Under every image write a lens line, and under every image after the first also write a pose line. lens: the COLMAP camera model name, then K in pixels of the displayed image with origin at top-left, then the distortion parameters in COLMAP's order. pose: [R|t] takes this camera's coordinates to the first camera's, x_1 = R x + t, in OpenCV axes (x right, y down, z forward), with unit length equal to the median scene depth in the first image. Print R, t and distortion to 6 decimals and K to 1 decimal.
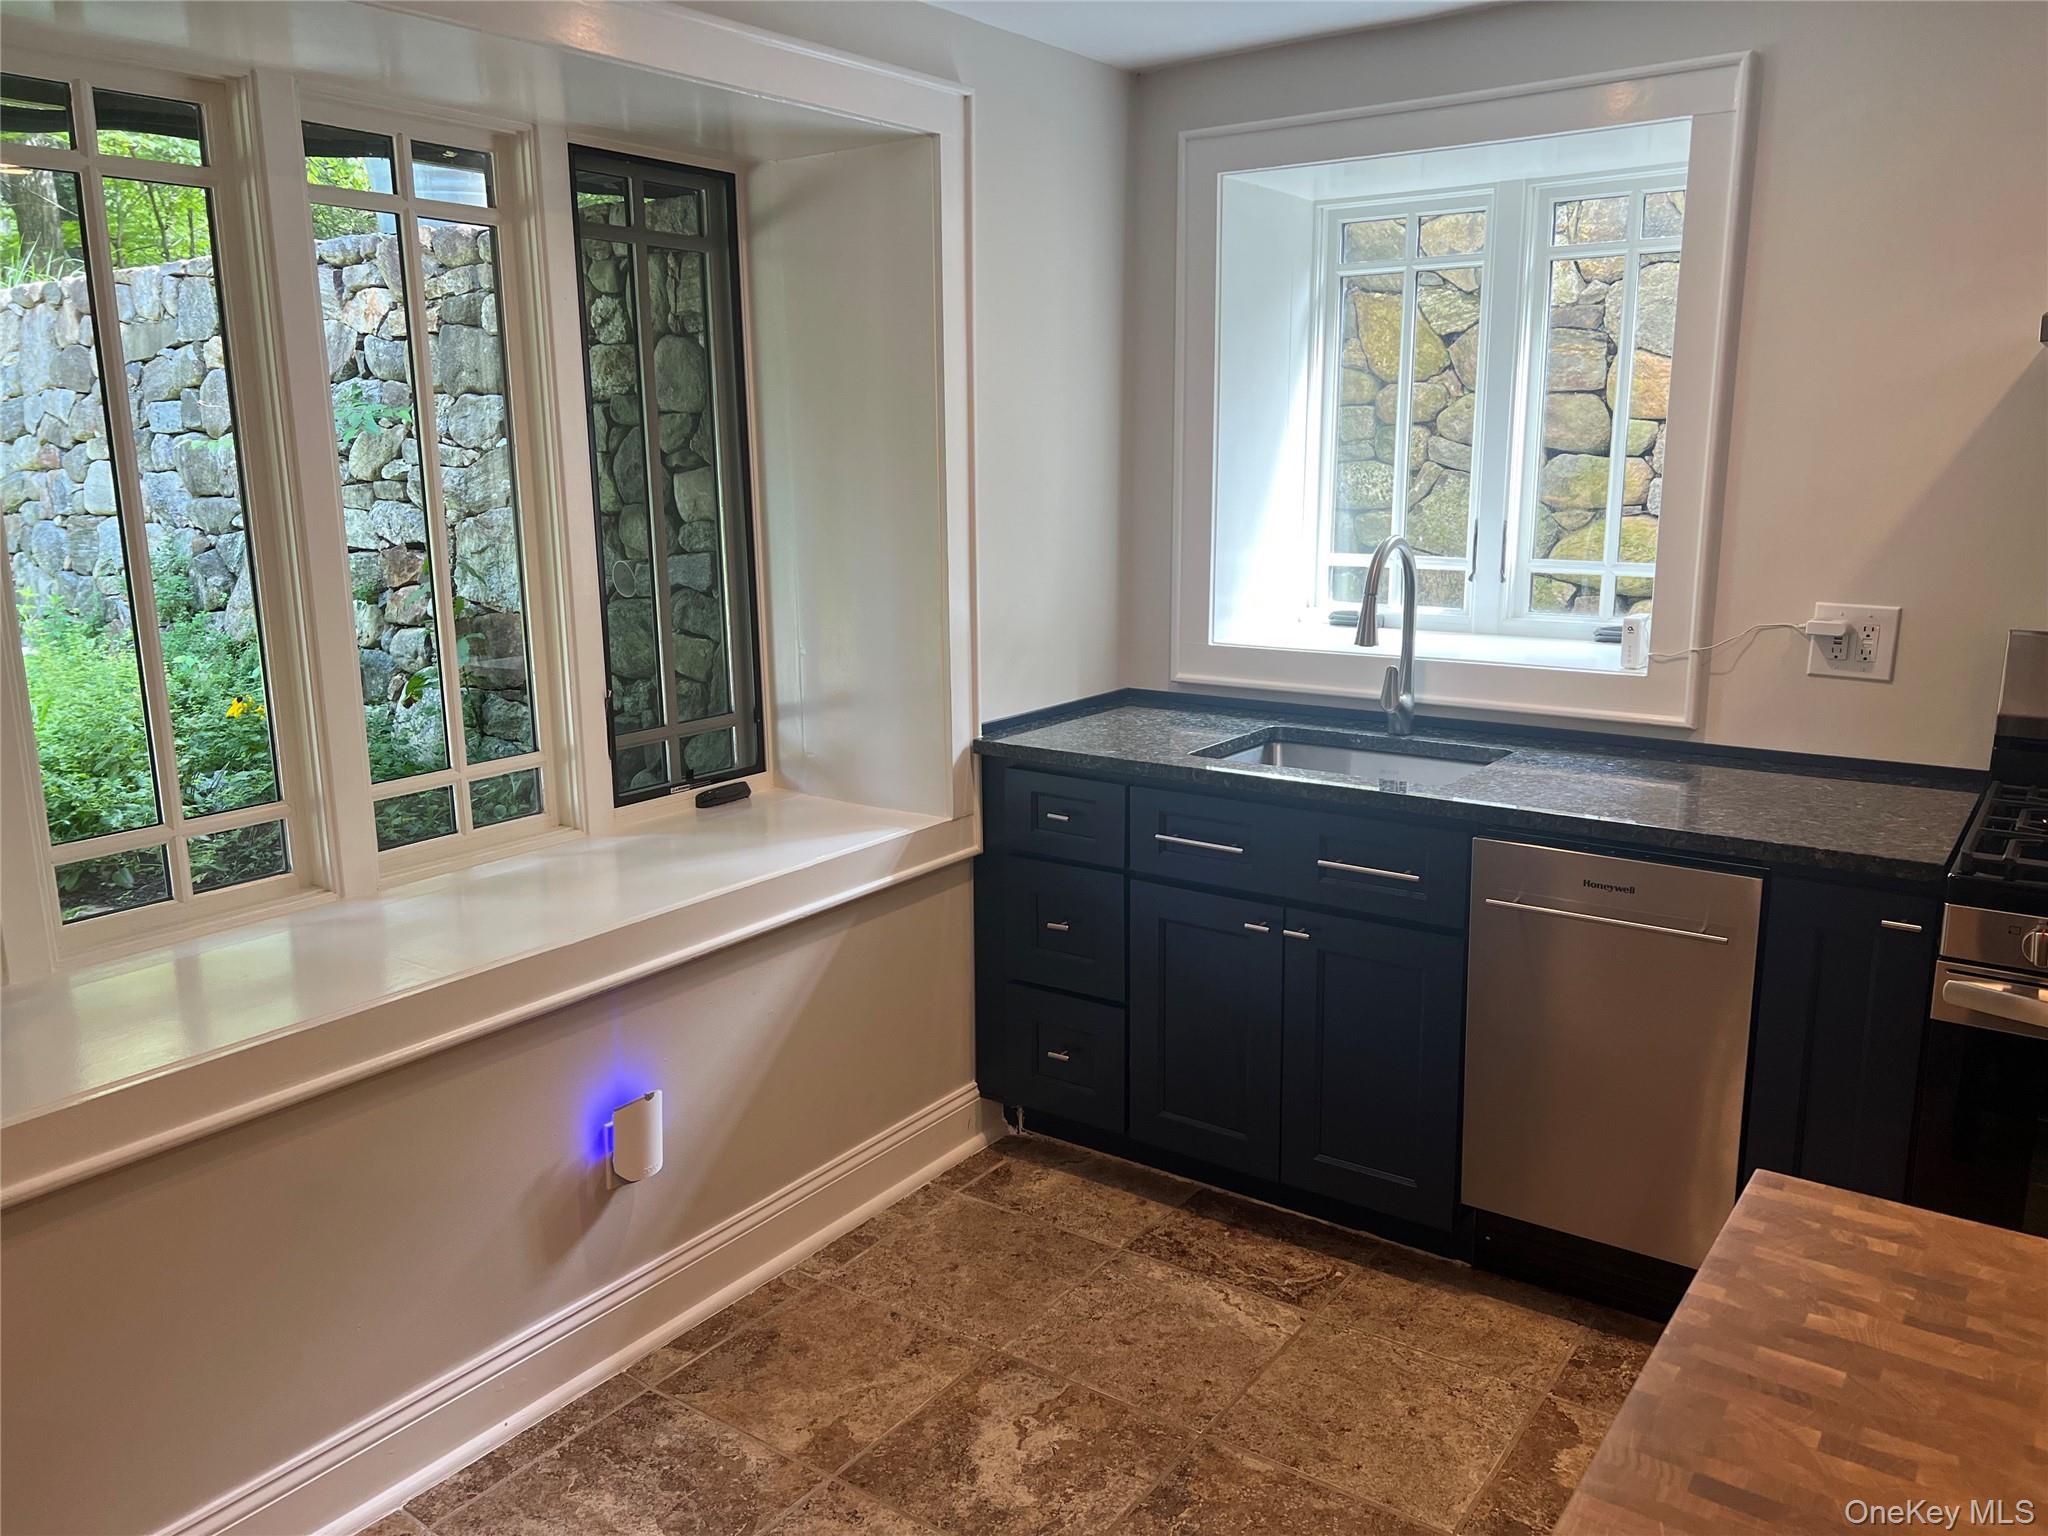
lens RADIAL K [[1532.1, 0, 1043.7], [0, 1532.1, 754.9], [0, 0, 1]] dist [0.079404, -0.087073]
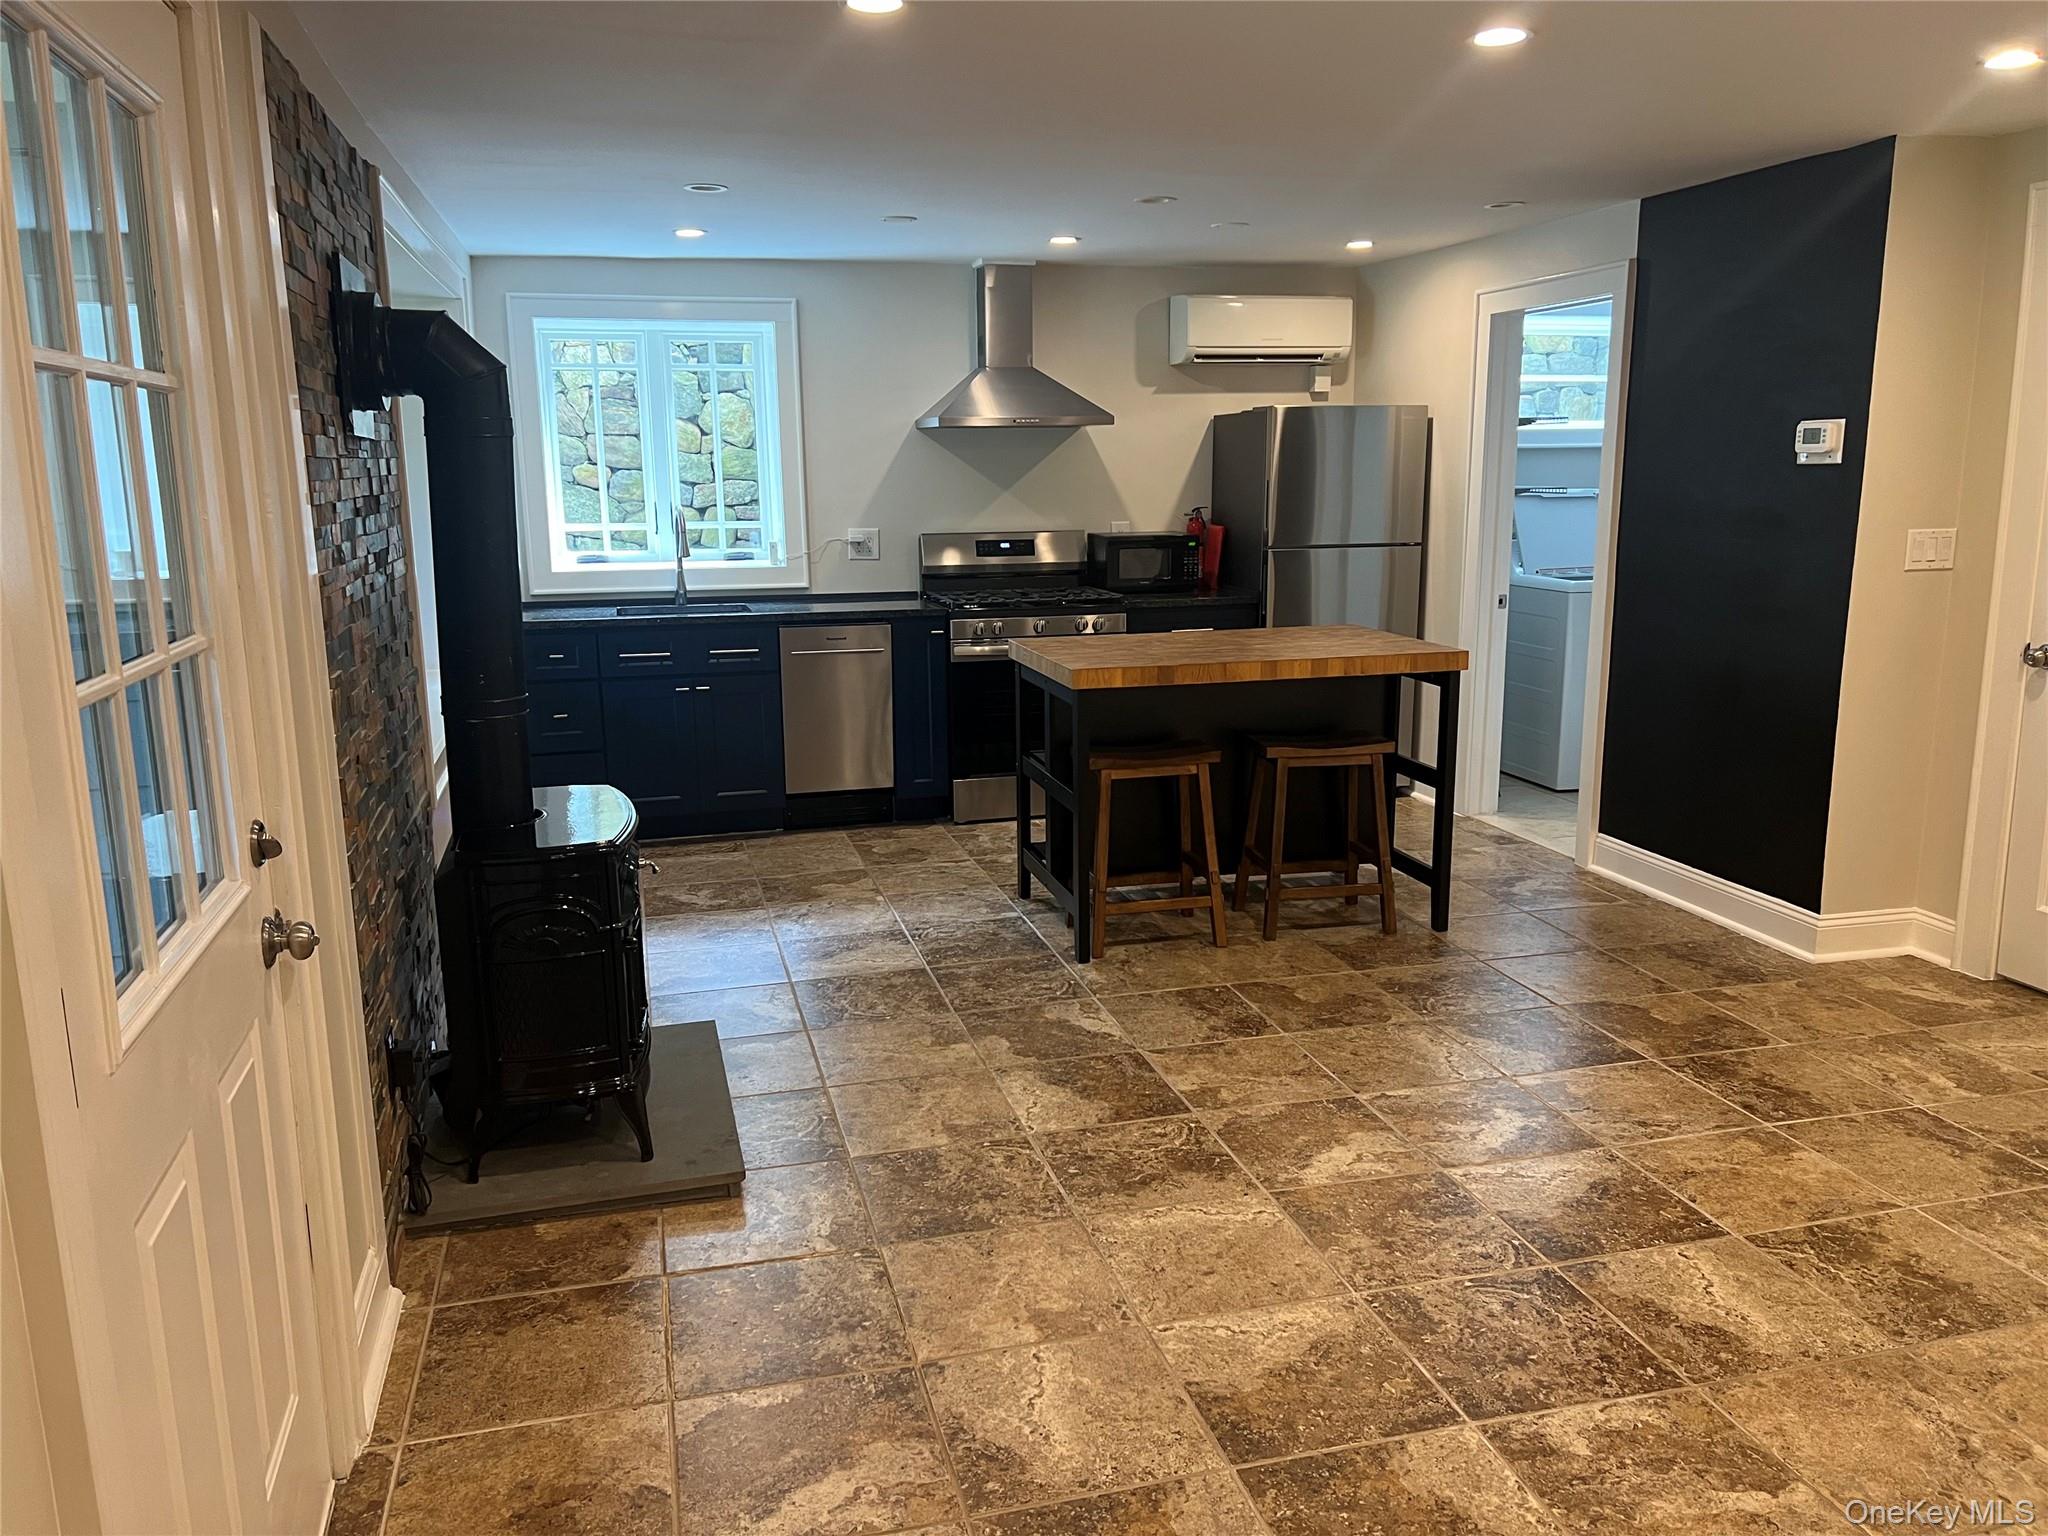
lens RADIAL K [[1506.9, 0, 1025.7], [0, 1506.9, 773.3], [0, 0, 1]] dist [0.051984, -0.048319]
pose [[0.637275, -0.149159, 0.756064, -1.246604], [0.154545, 0.985895, 0.064237, 0.180841], [-0.754981, 0.075909, 0.651338, -0.757027]]
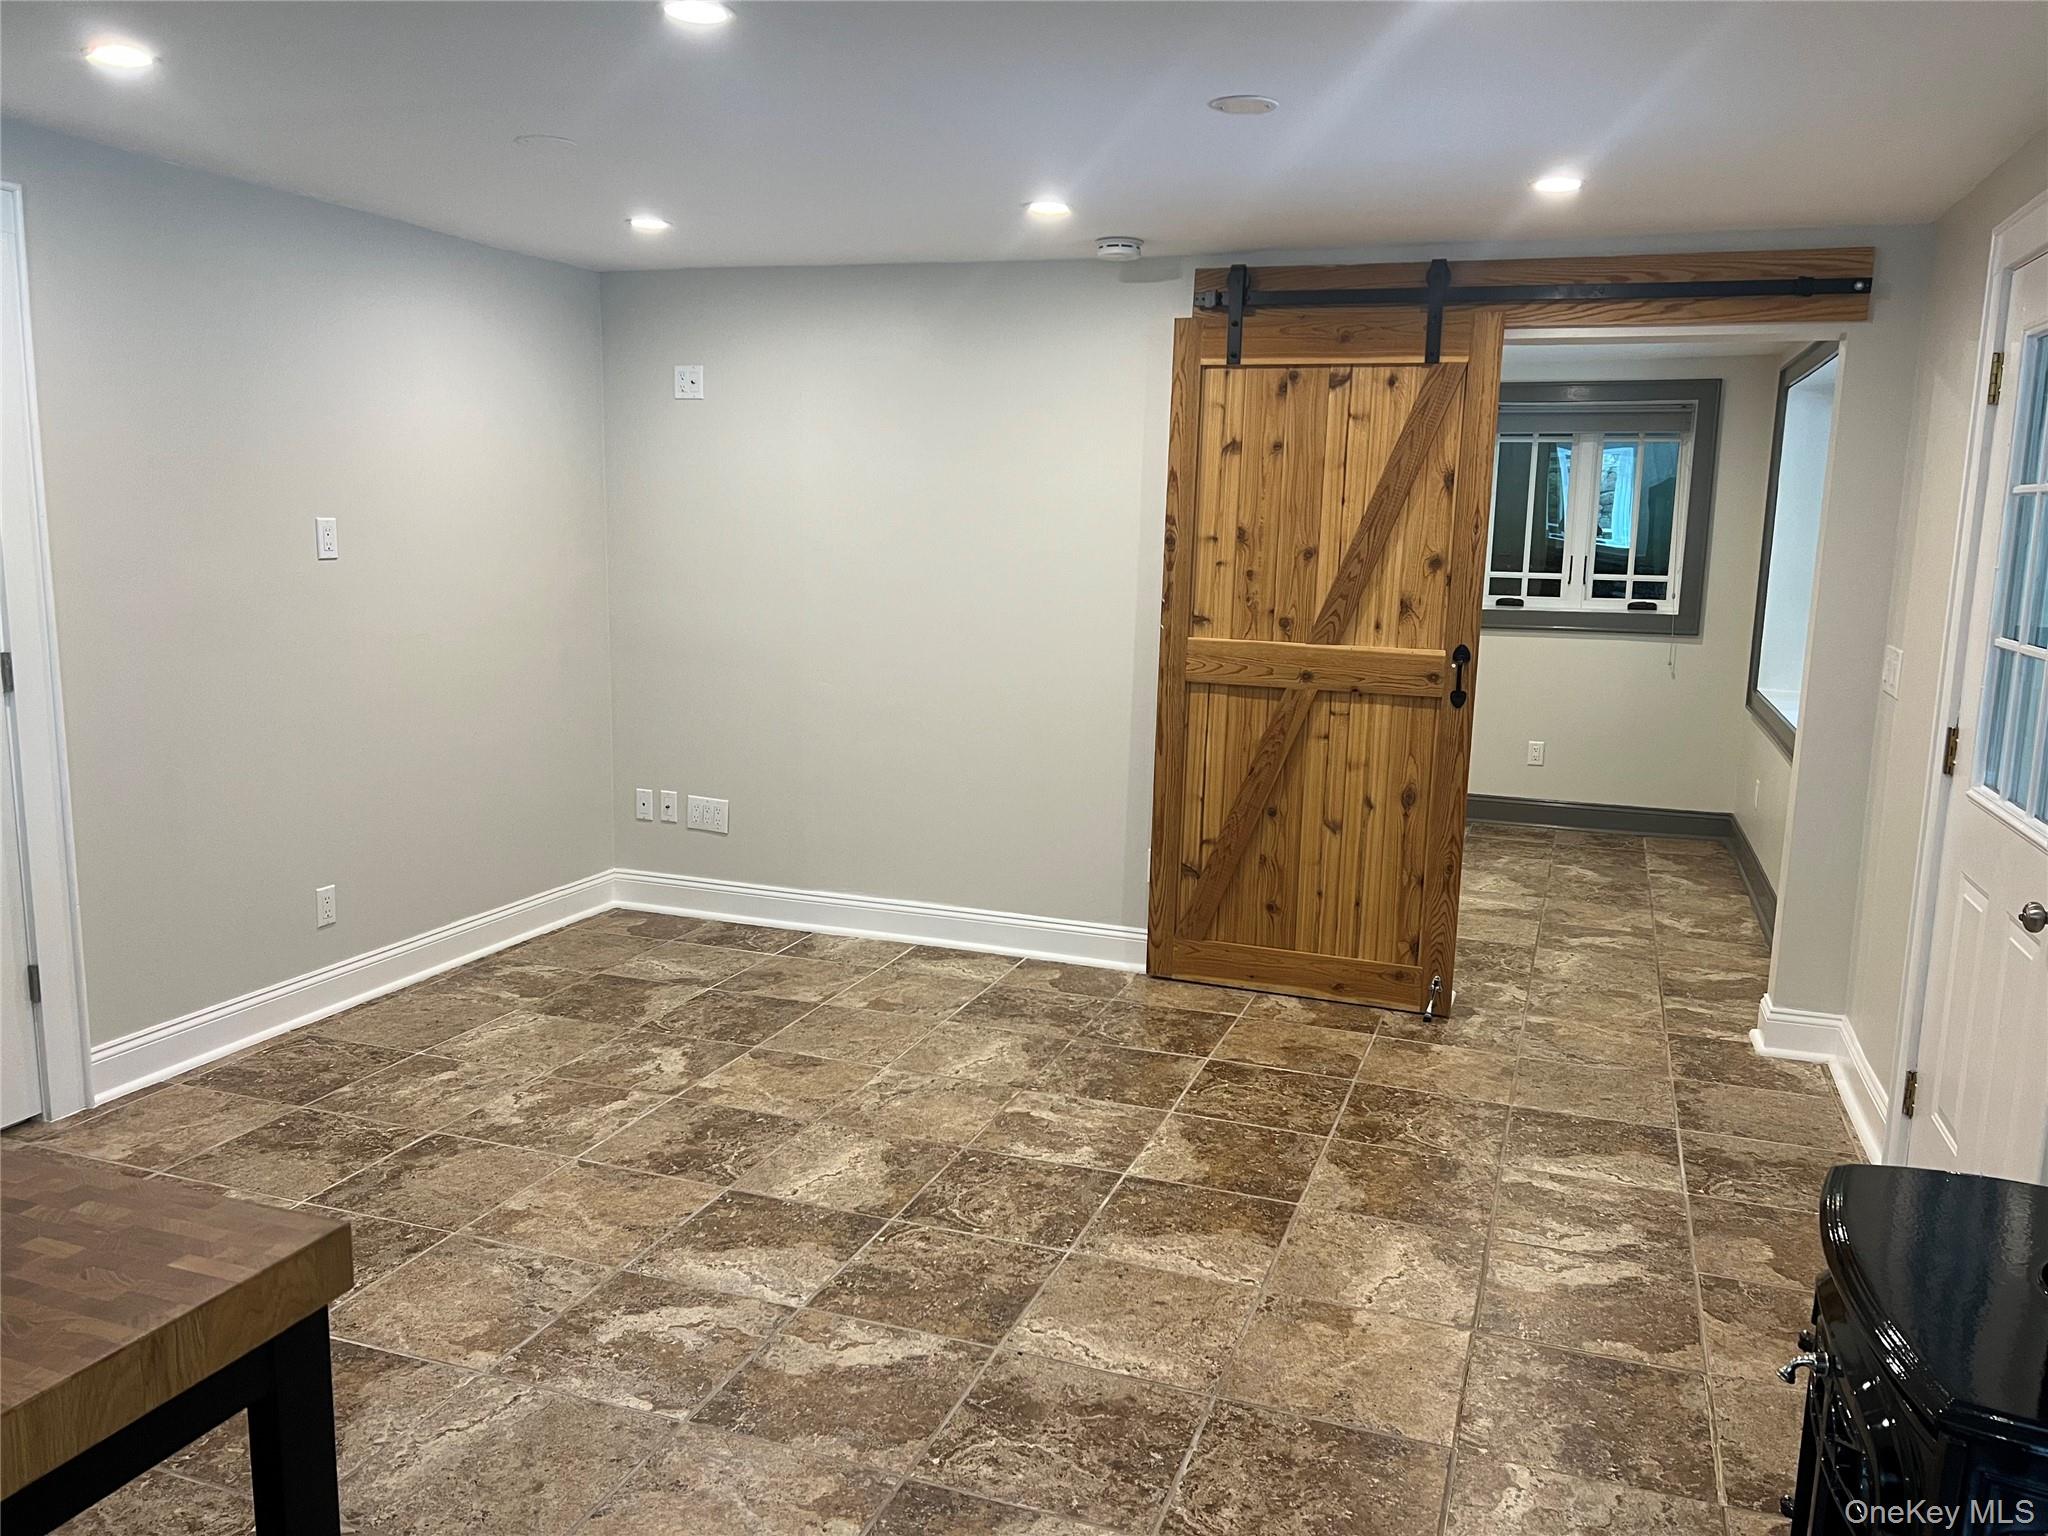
lens RADIAL K [[1532.1, 0, 1043.7], [0, 1532.1, 754.9], [0, 0, 1]] dist [0.079404, -0.087073]
pose [[-0.962389, 0.035429, -0.269355, -0.041116], [-0.062499, 0.935995, 0.346419, -0.146853], [0.264388, 0.350225, -0.898578, 0.718860]]
